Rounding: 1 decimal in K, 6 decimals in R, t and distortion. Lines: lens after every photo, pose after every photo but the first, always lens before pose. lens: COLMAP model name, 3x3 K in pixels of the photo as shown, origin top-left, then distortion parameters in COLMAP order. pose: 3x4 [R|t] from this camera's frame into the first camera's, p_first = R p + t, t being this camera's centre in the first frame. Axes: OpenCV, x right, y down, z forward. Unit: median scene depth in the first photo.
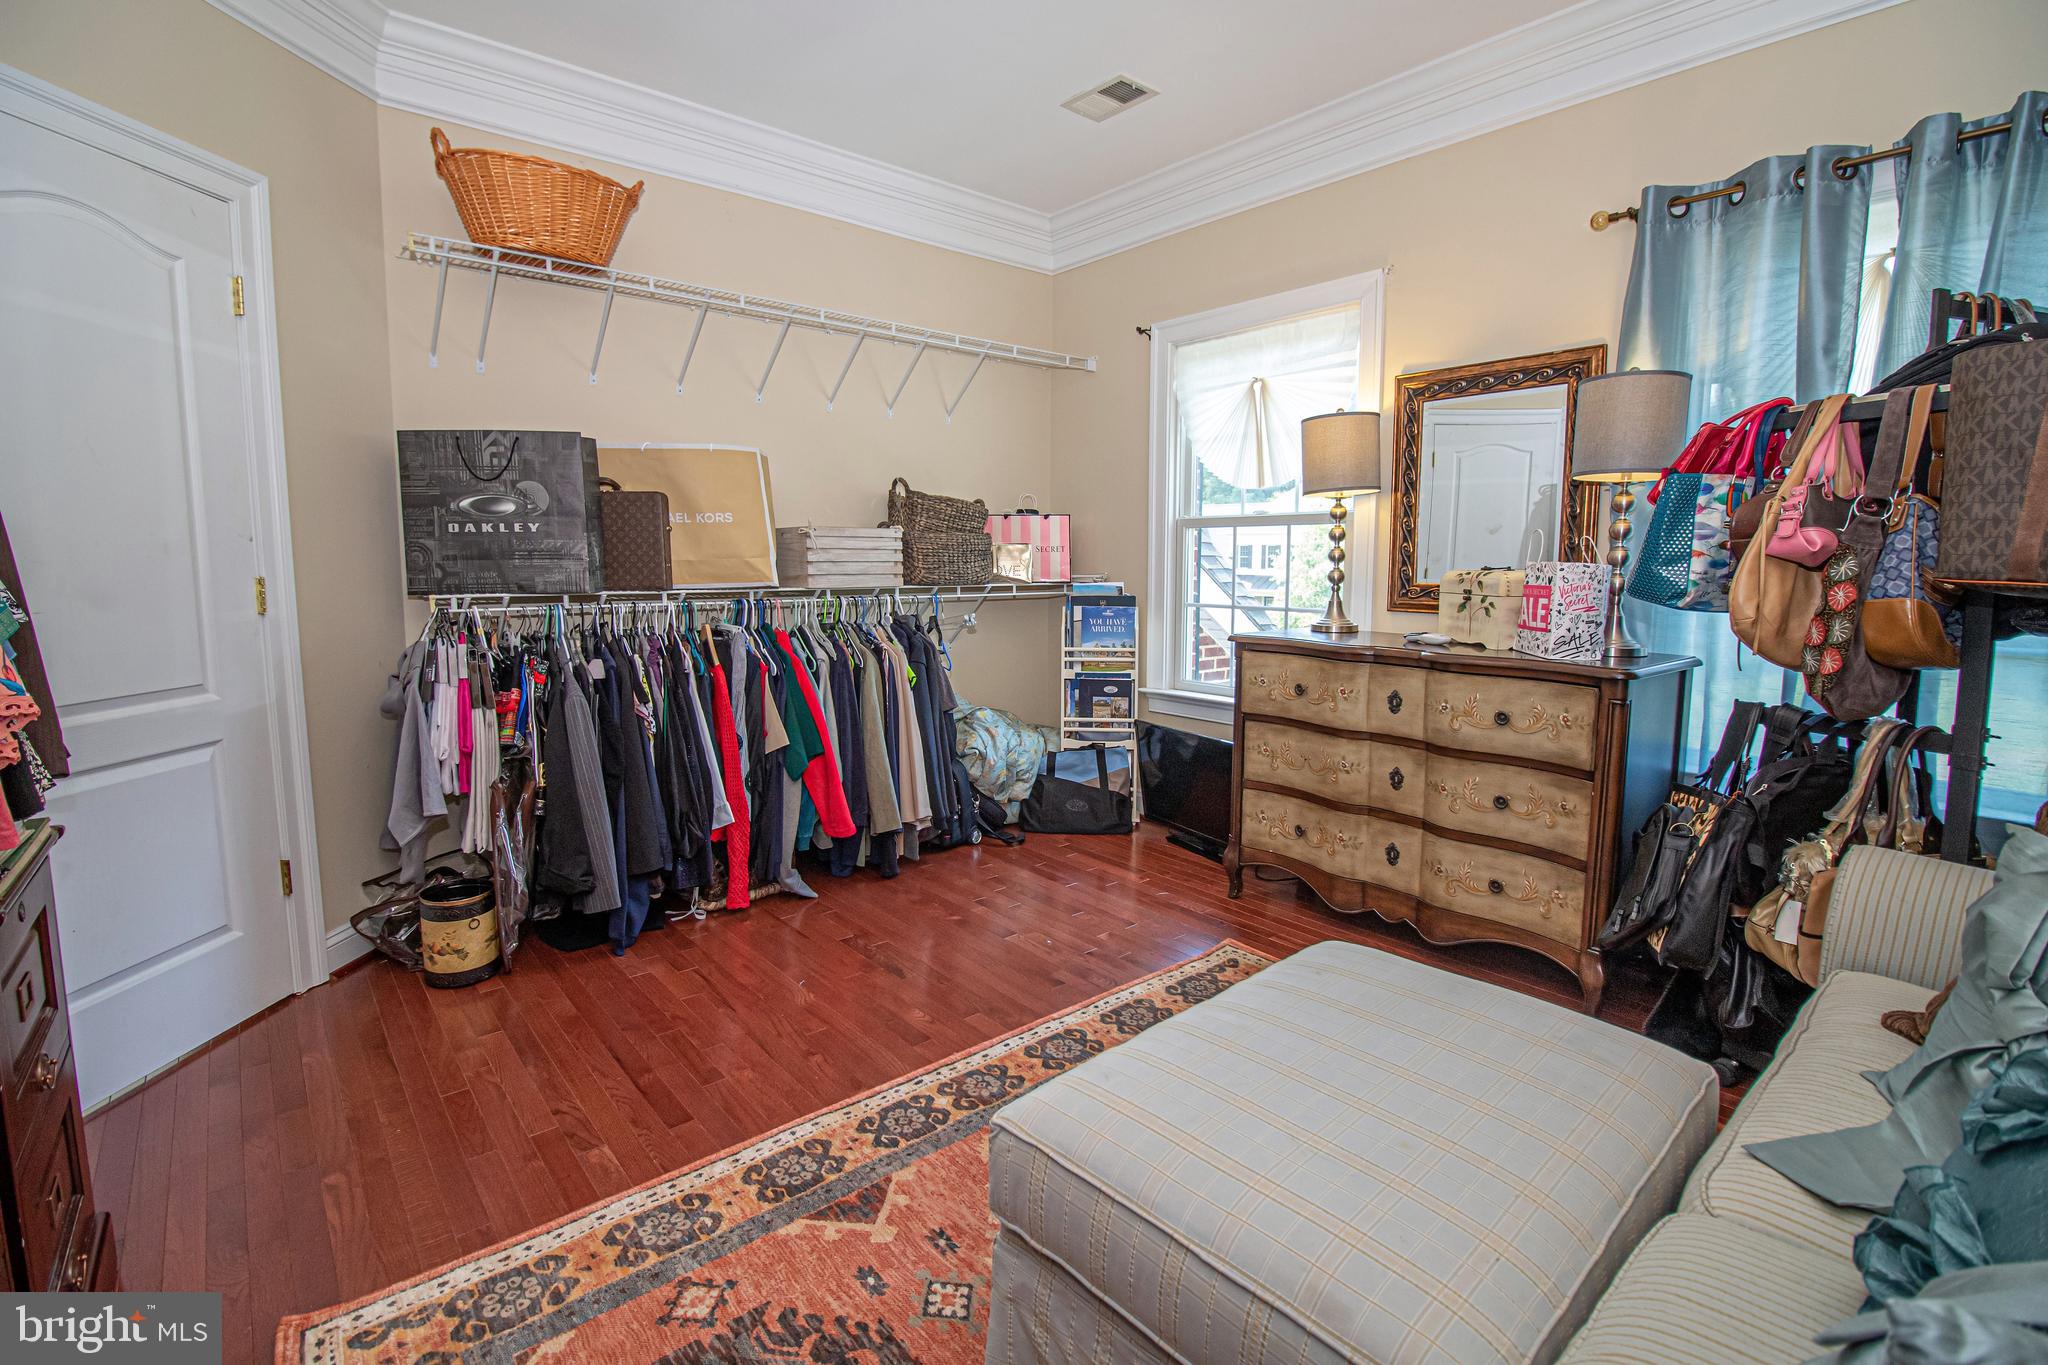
lens RADIAL K [[934.5, 0, 1025.8], [0, 934.5, 664.3], [0, 0, 1]] dist [0.001008, -0.014696]
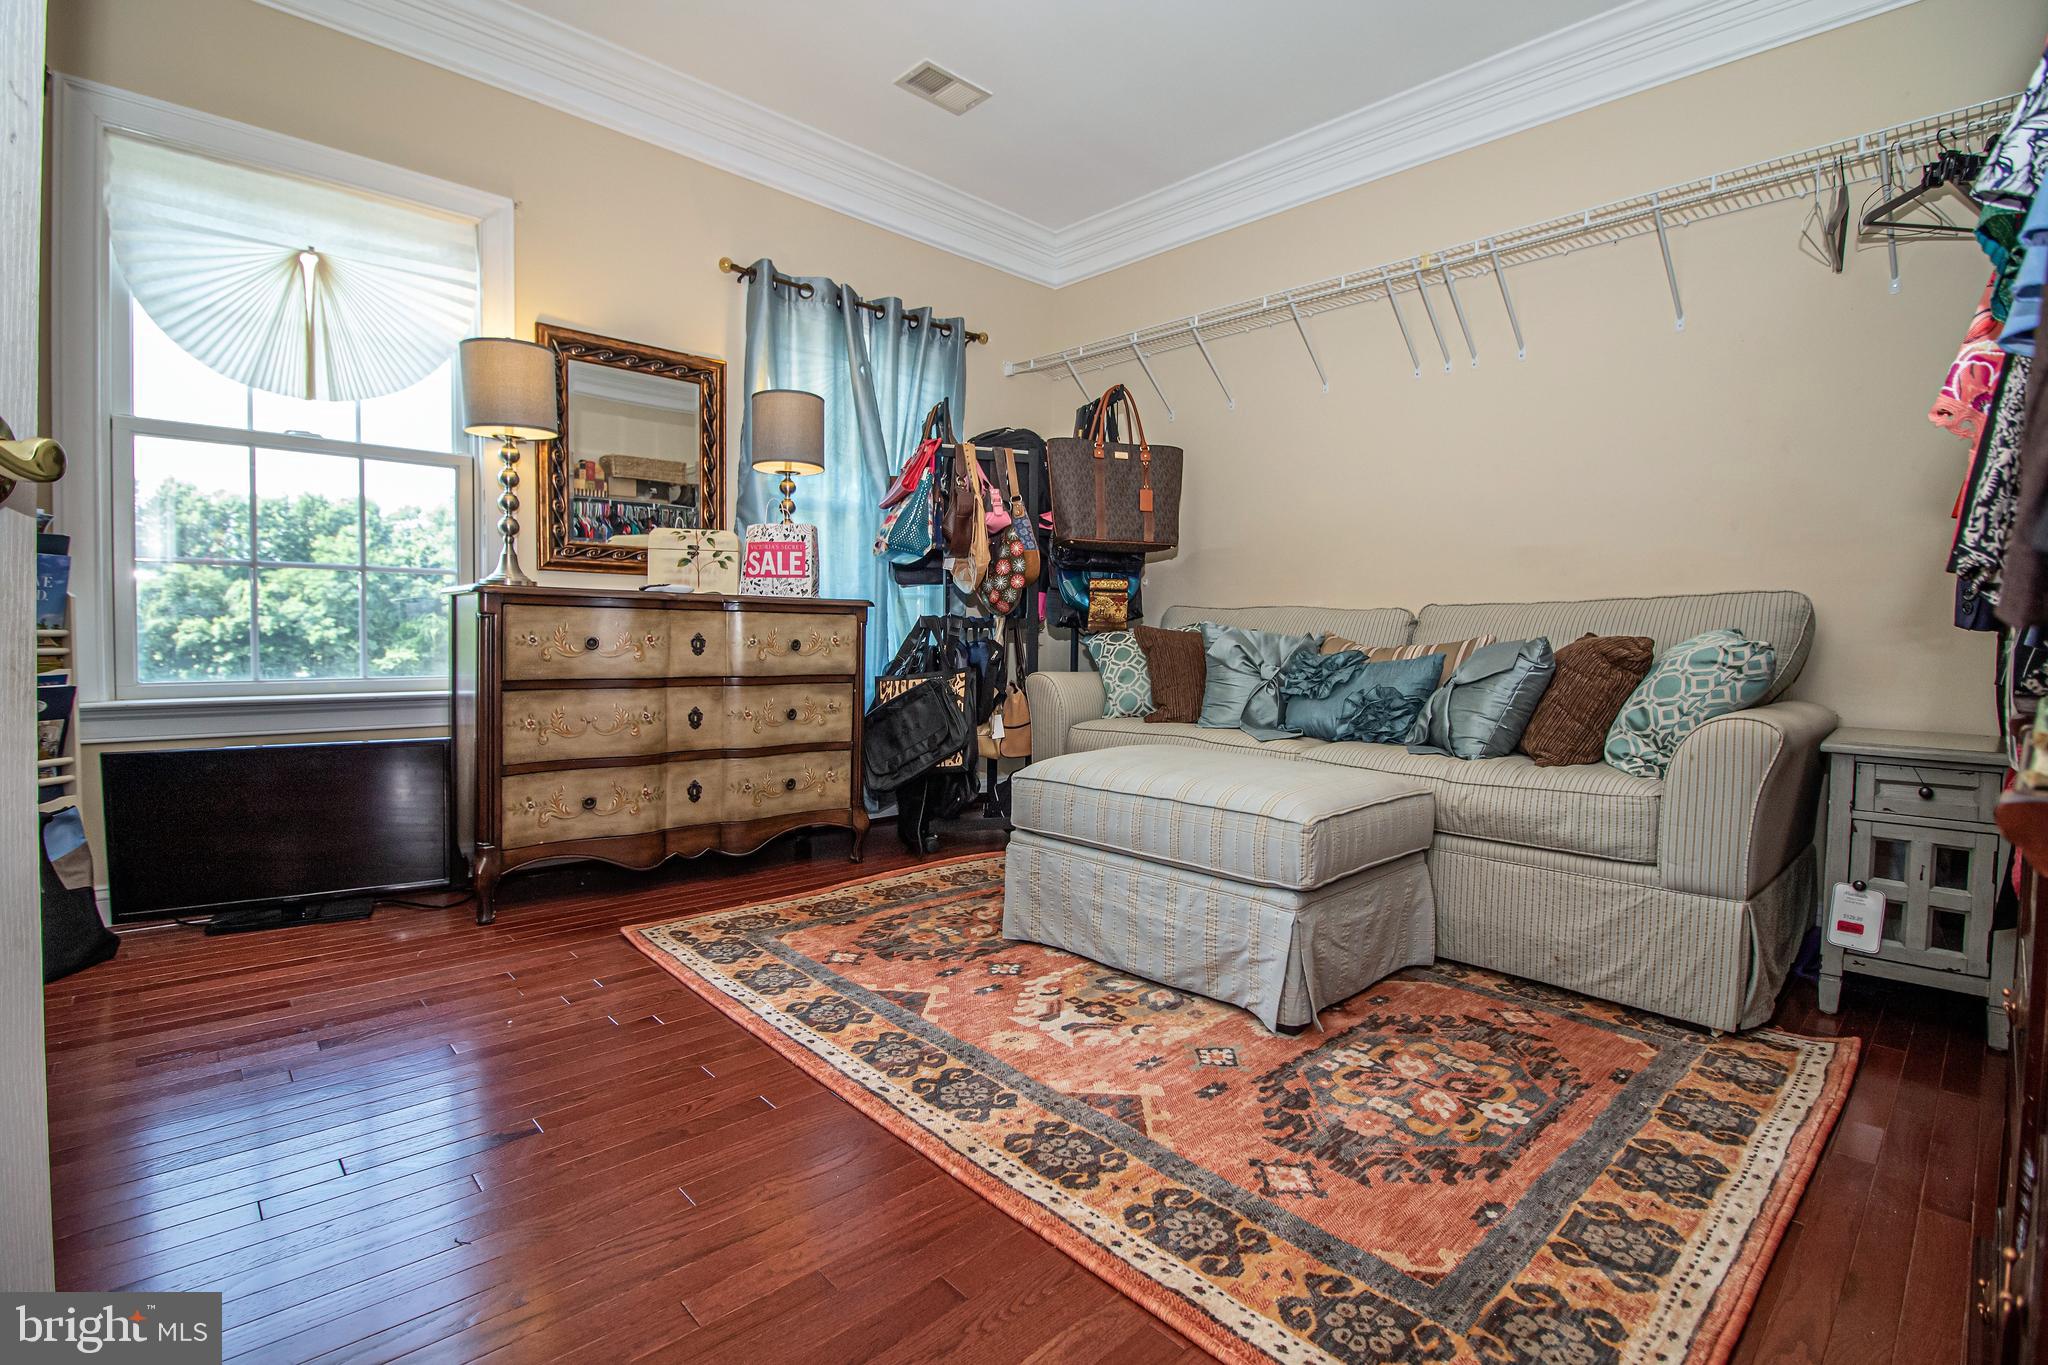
lens RADIAL K [[934.5, 0, 1025.8], [0, 934.5, 664.3], [0, 0, 1]] dist [0.001008, -0.014696]
pose [[-0.045721, -0.037180, 0.998262, -0.753799], [0.099495, 0.994169, 0.041584, 0.061737], [-0.993987, 0.101223, -0.041755, 0.745700]]
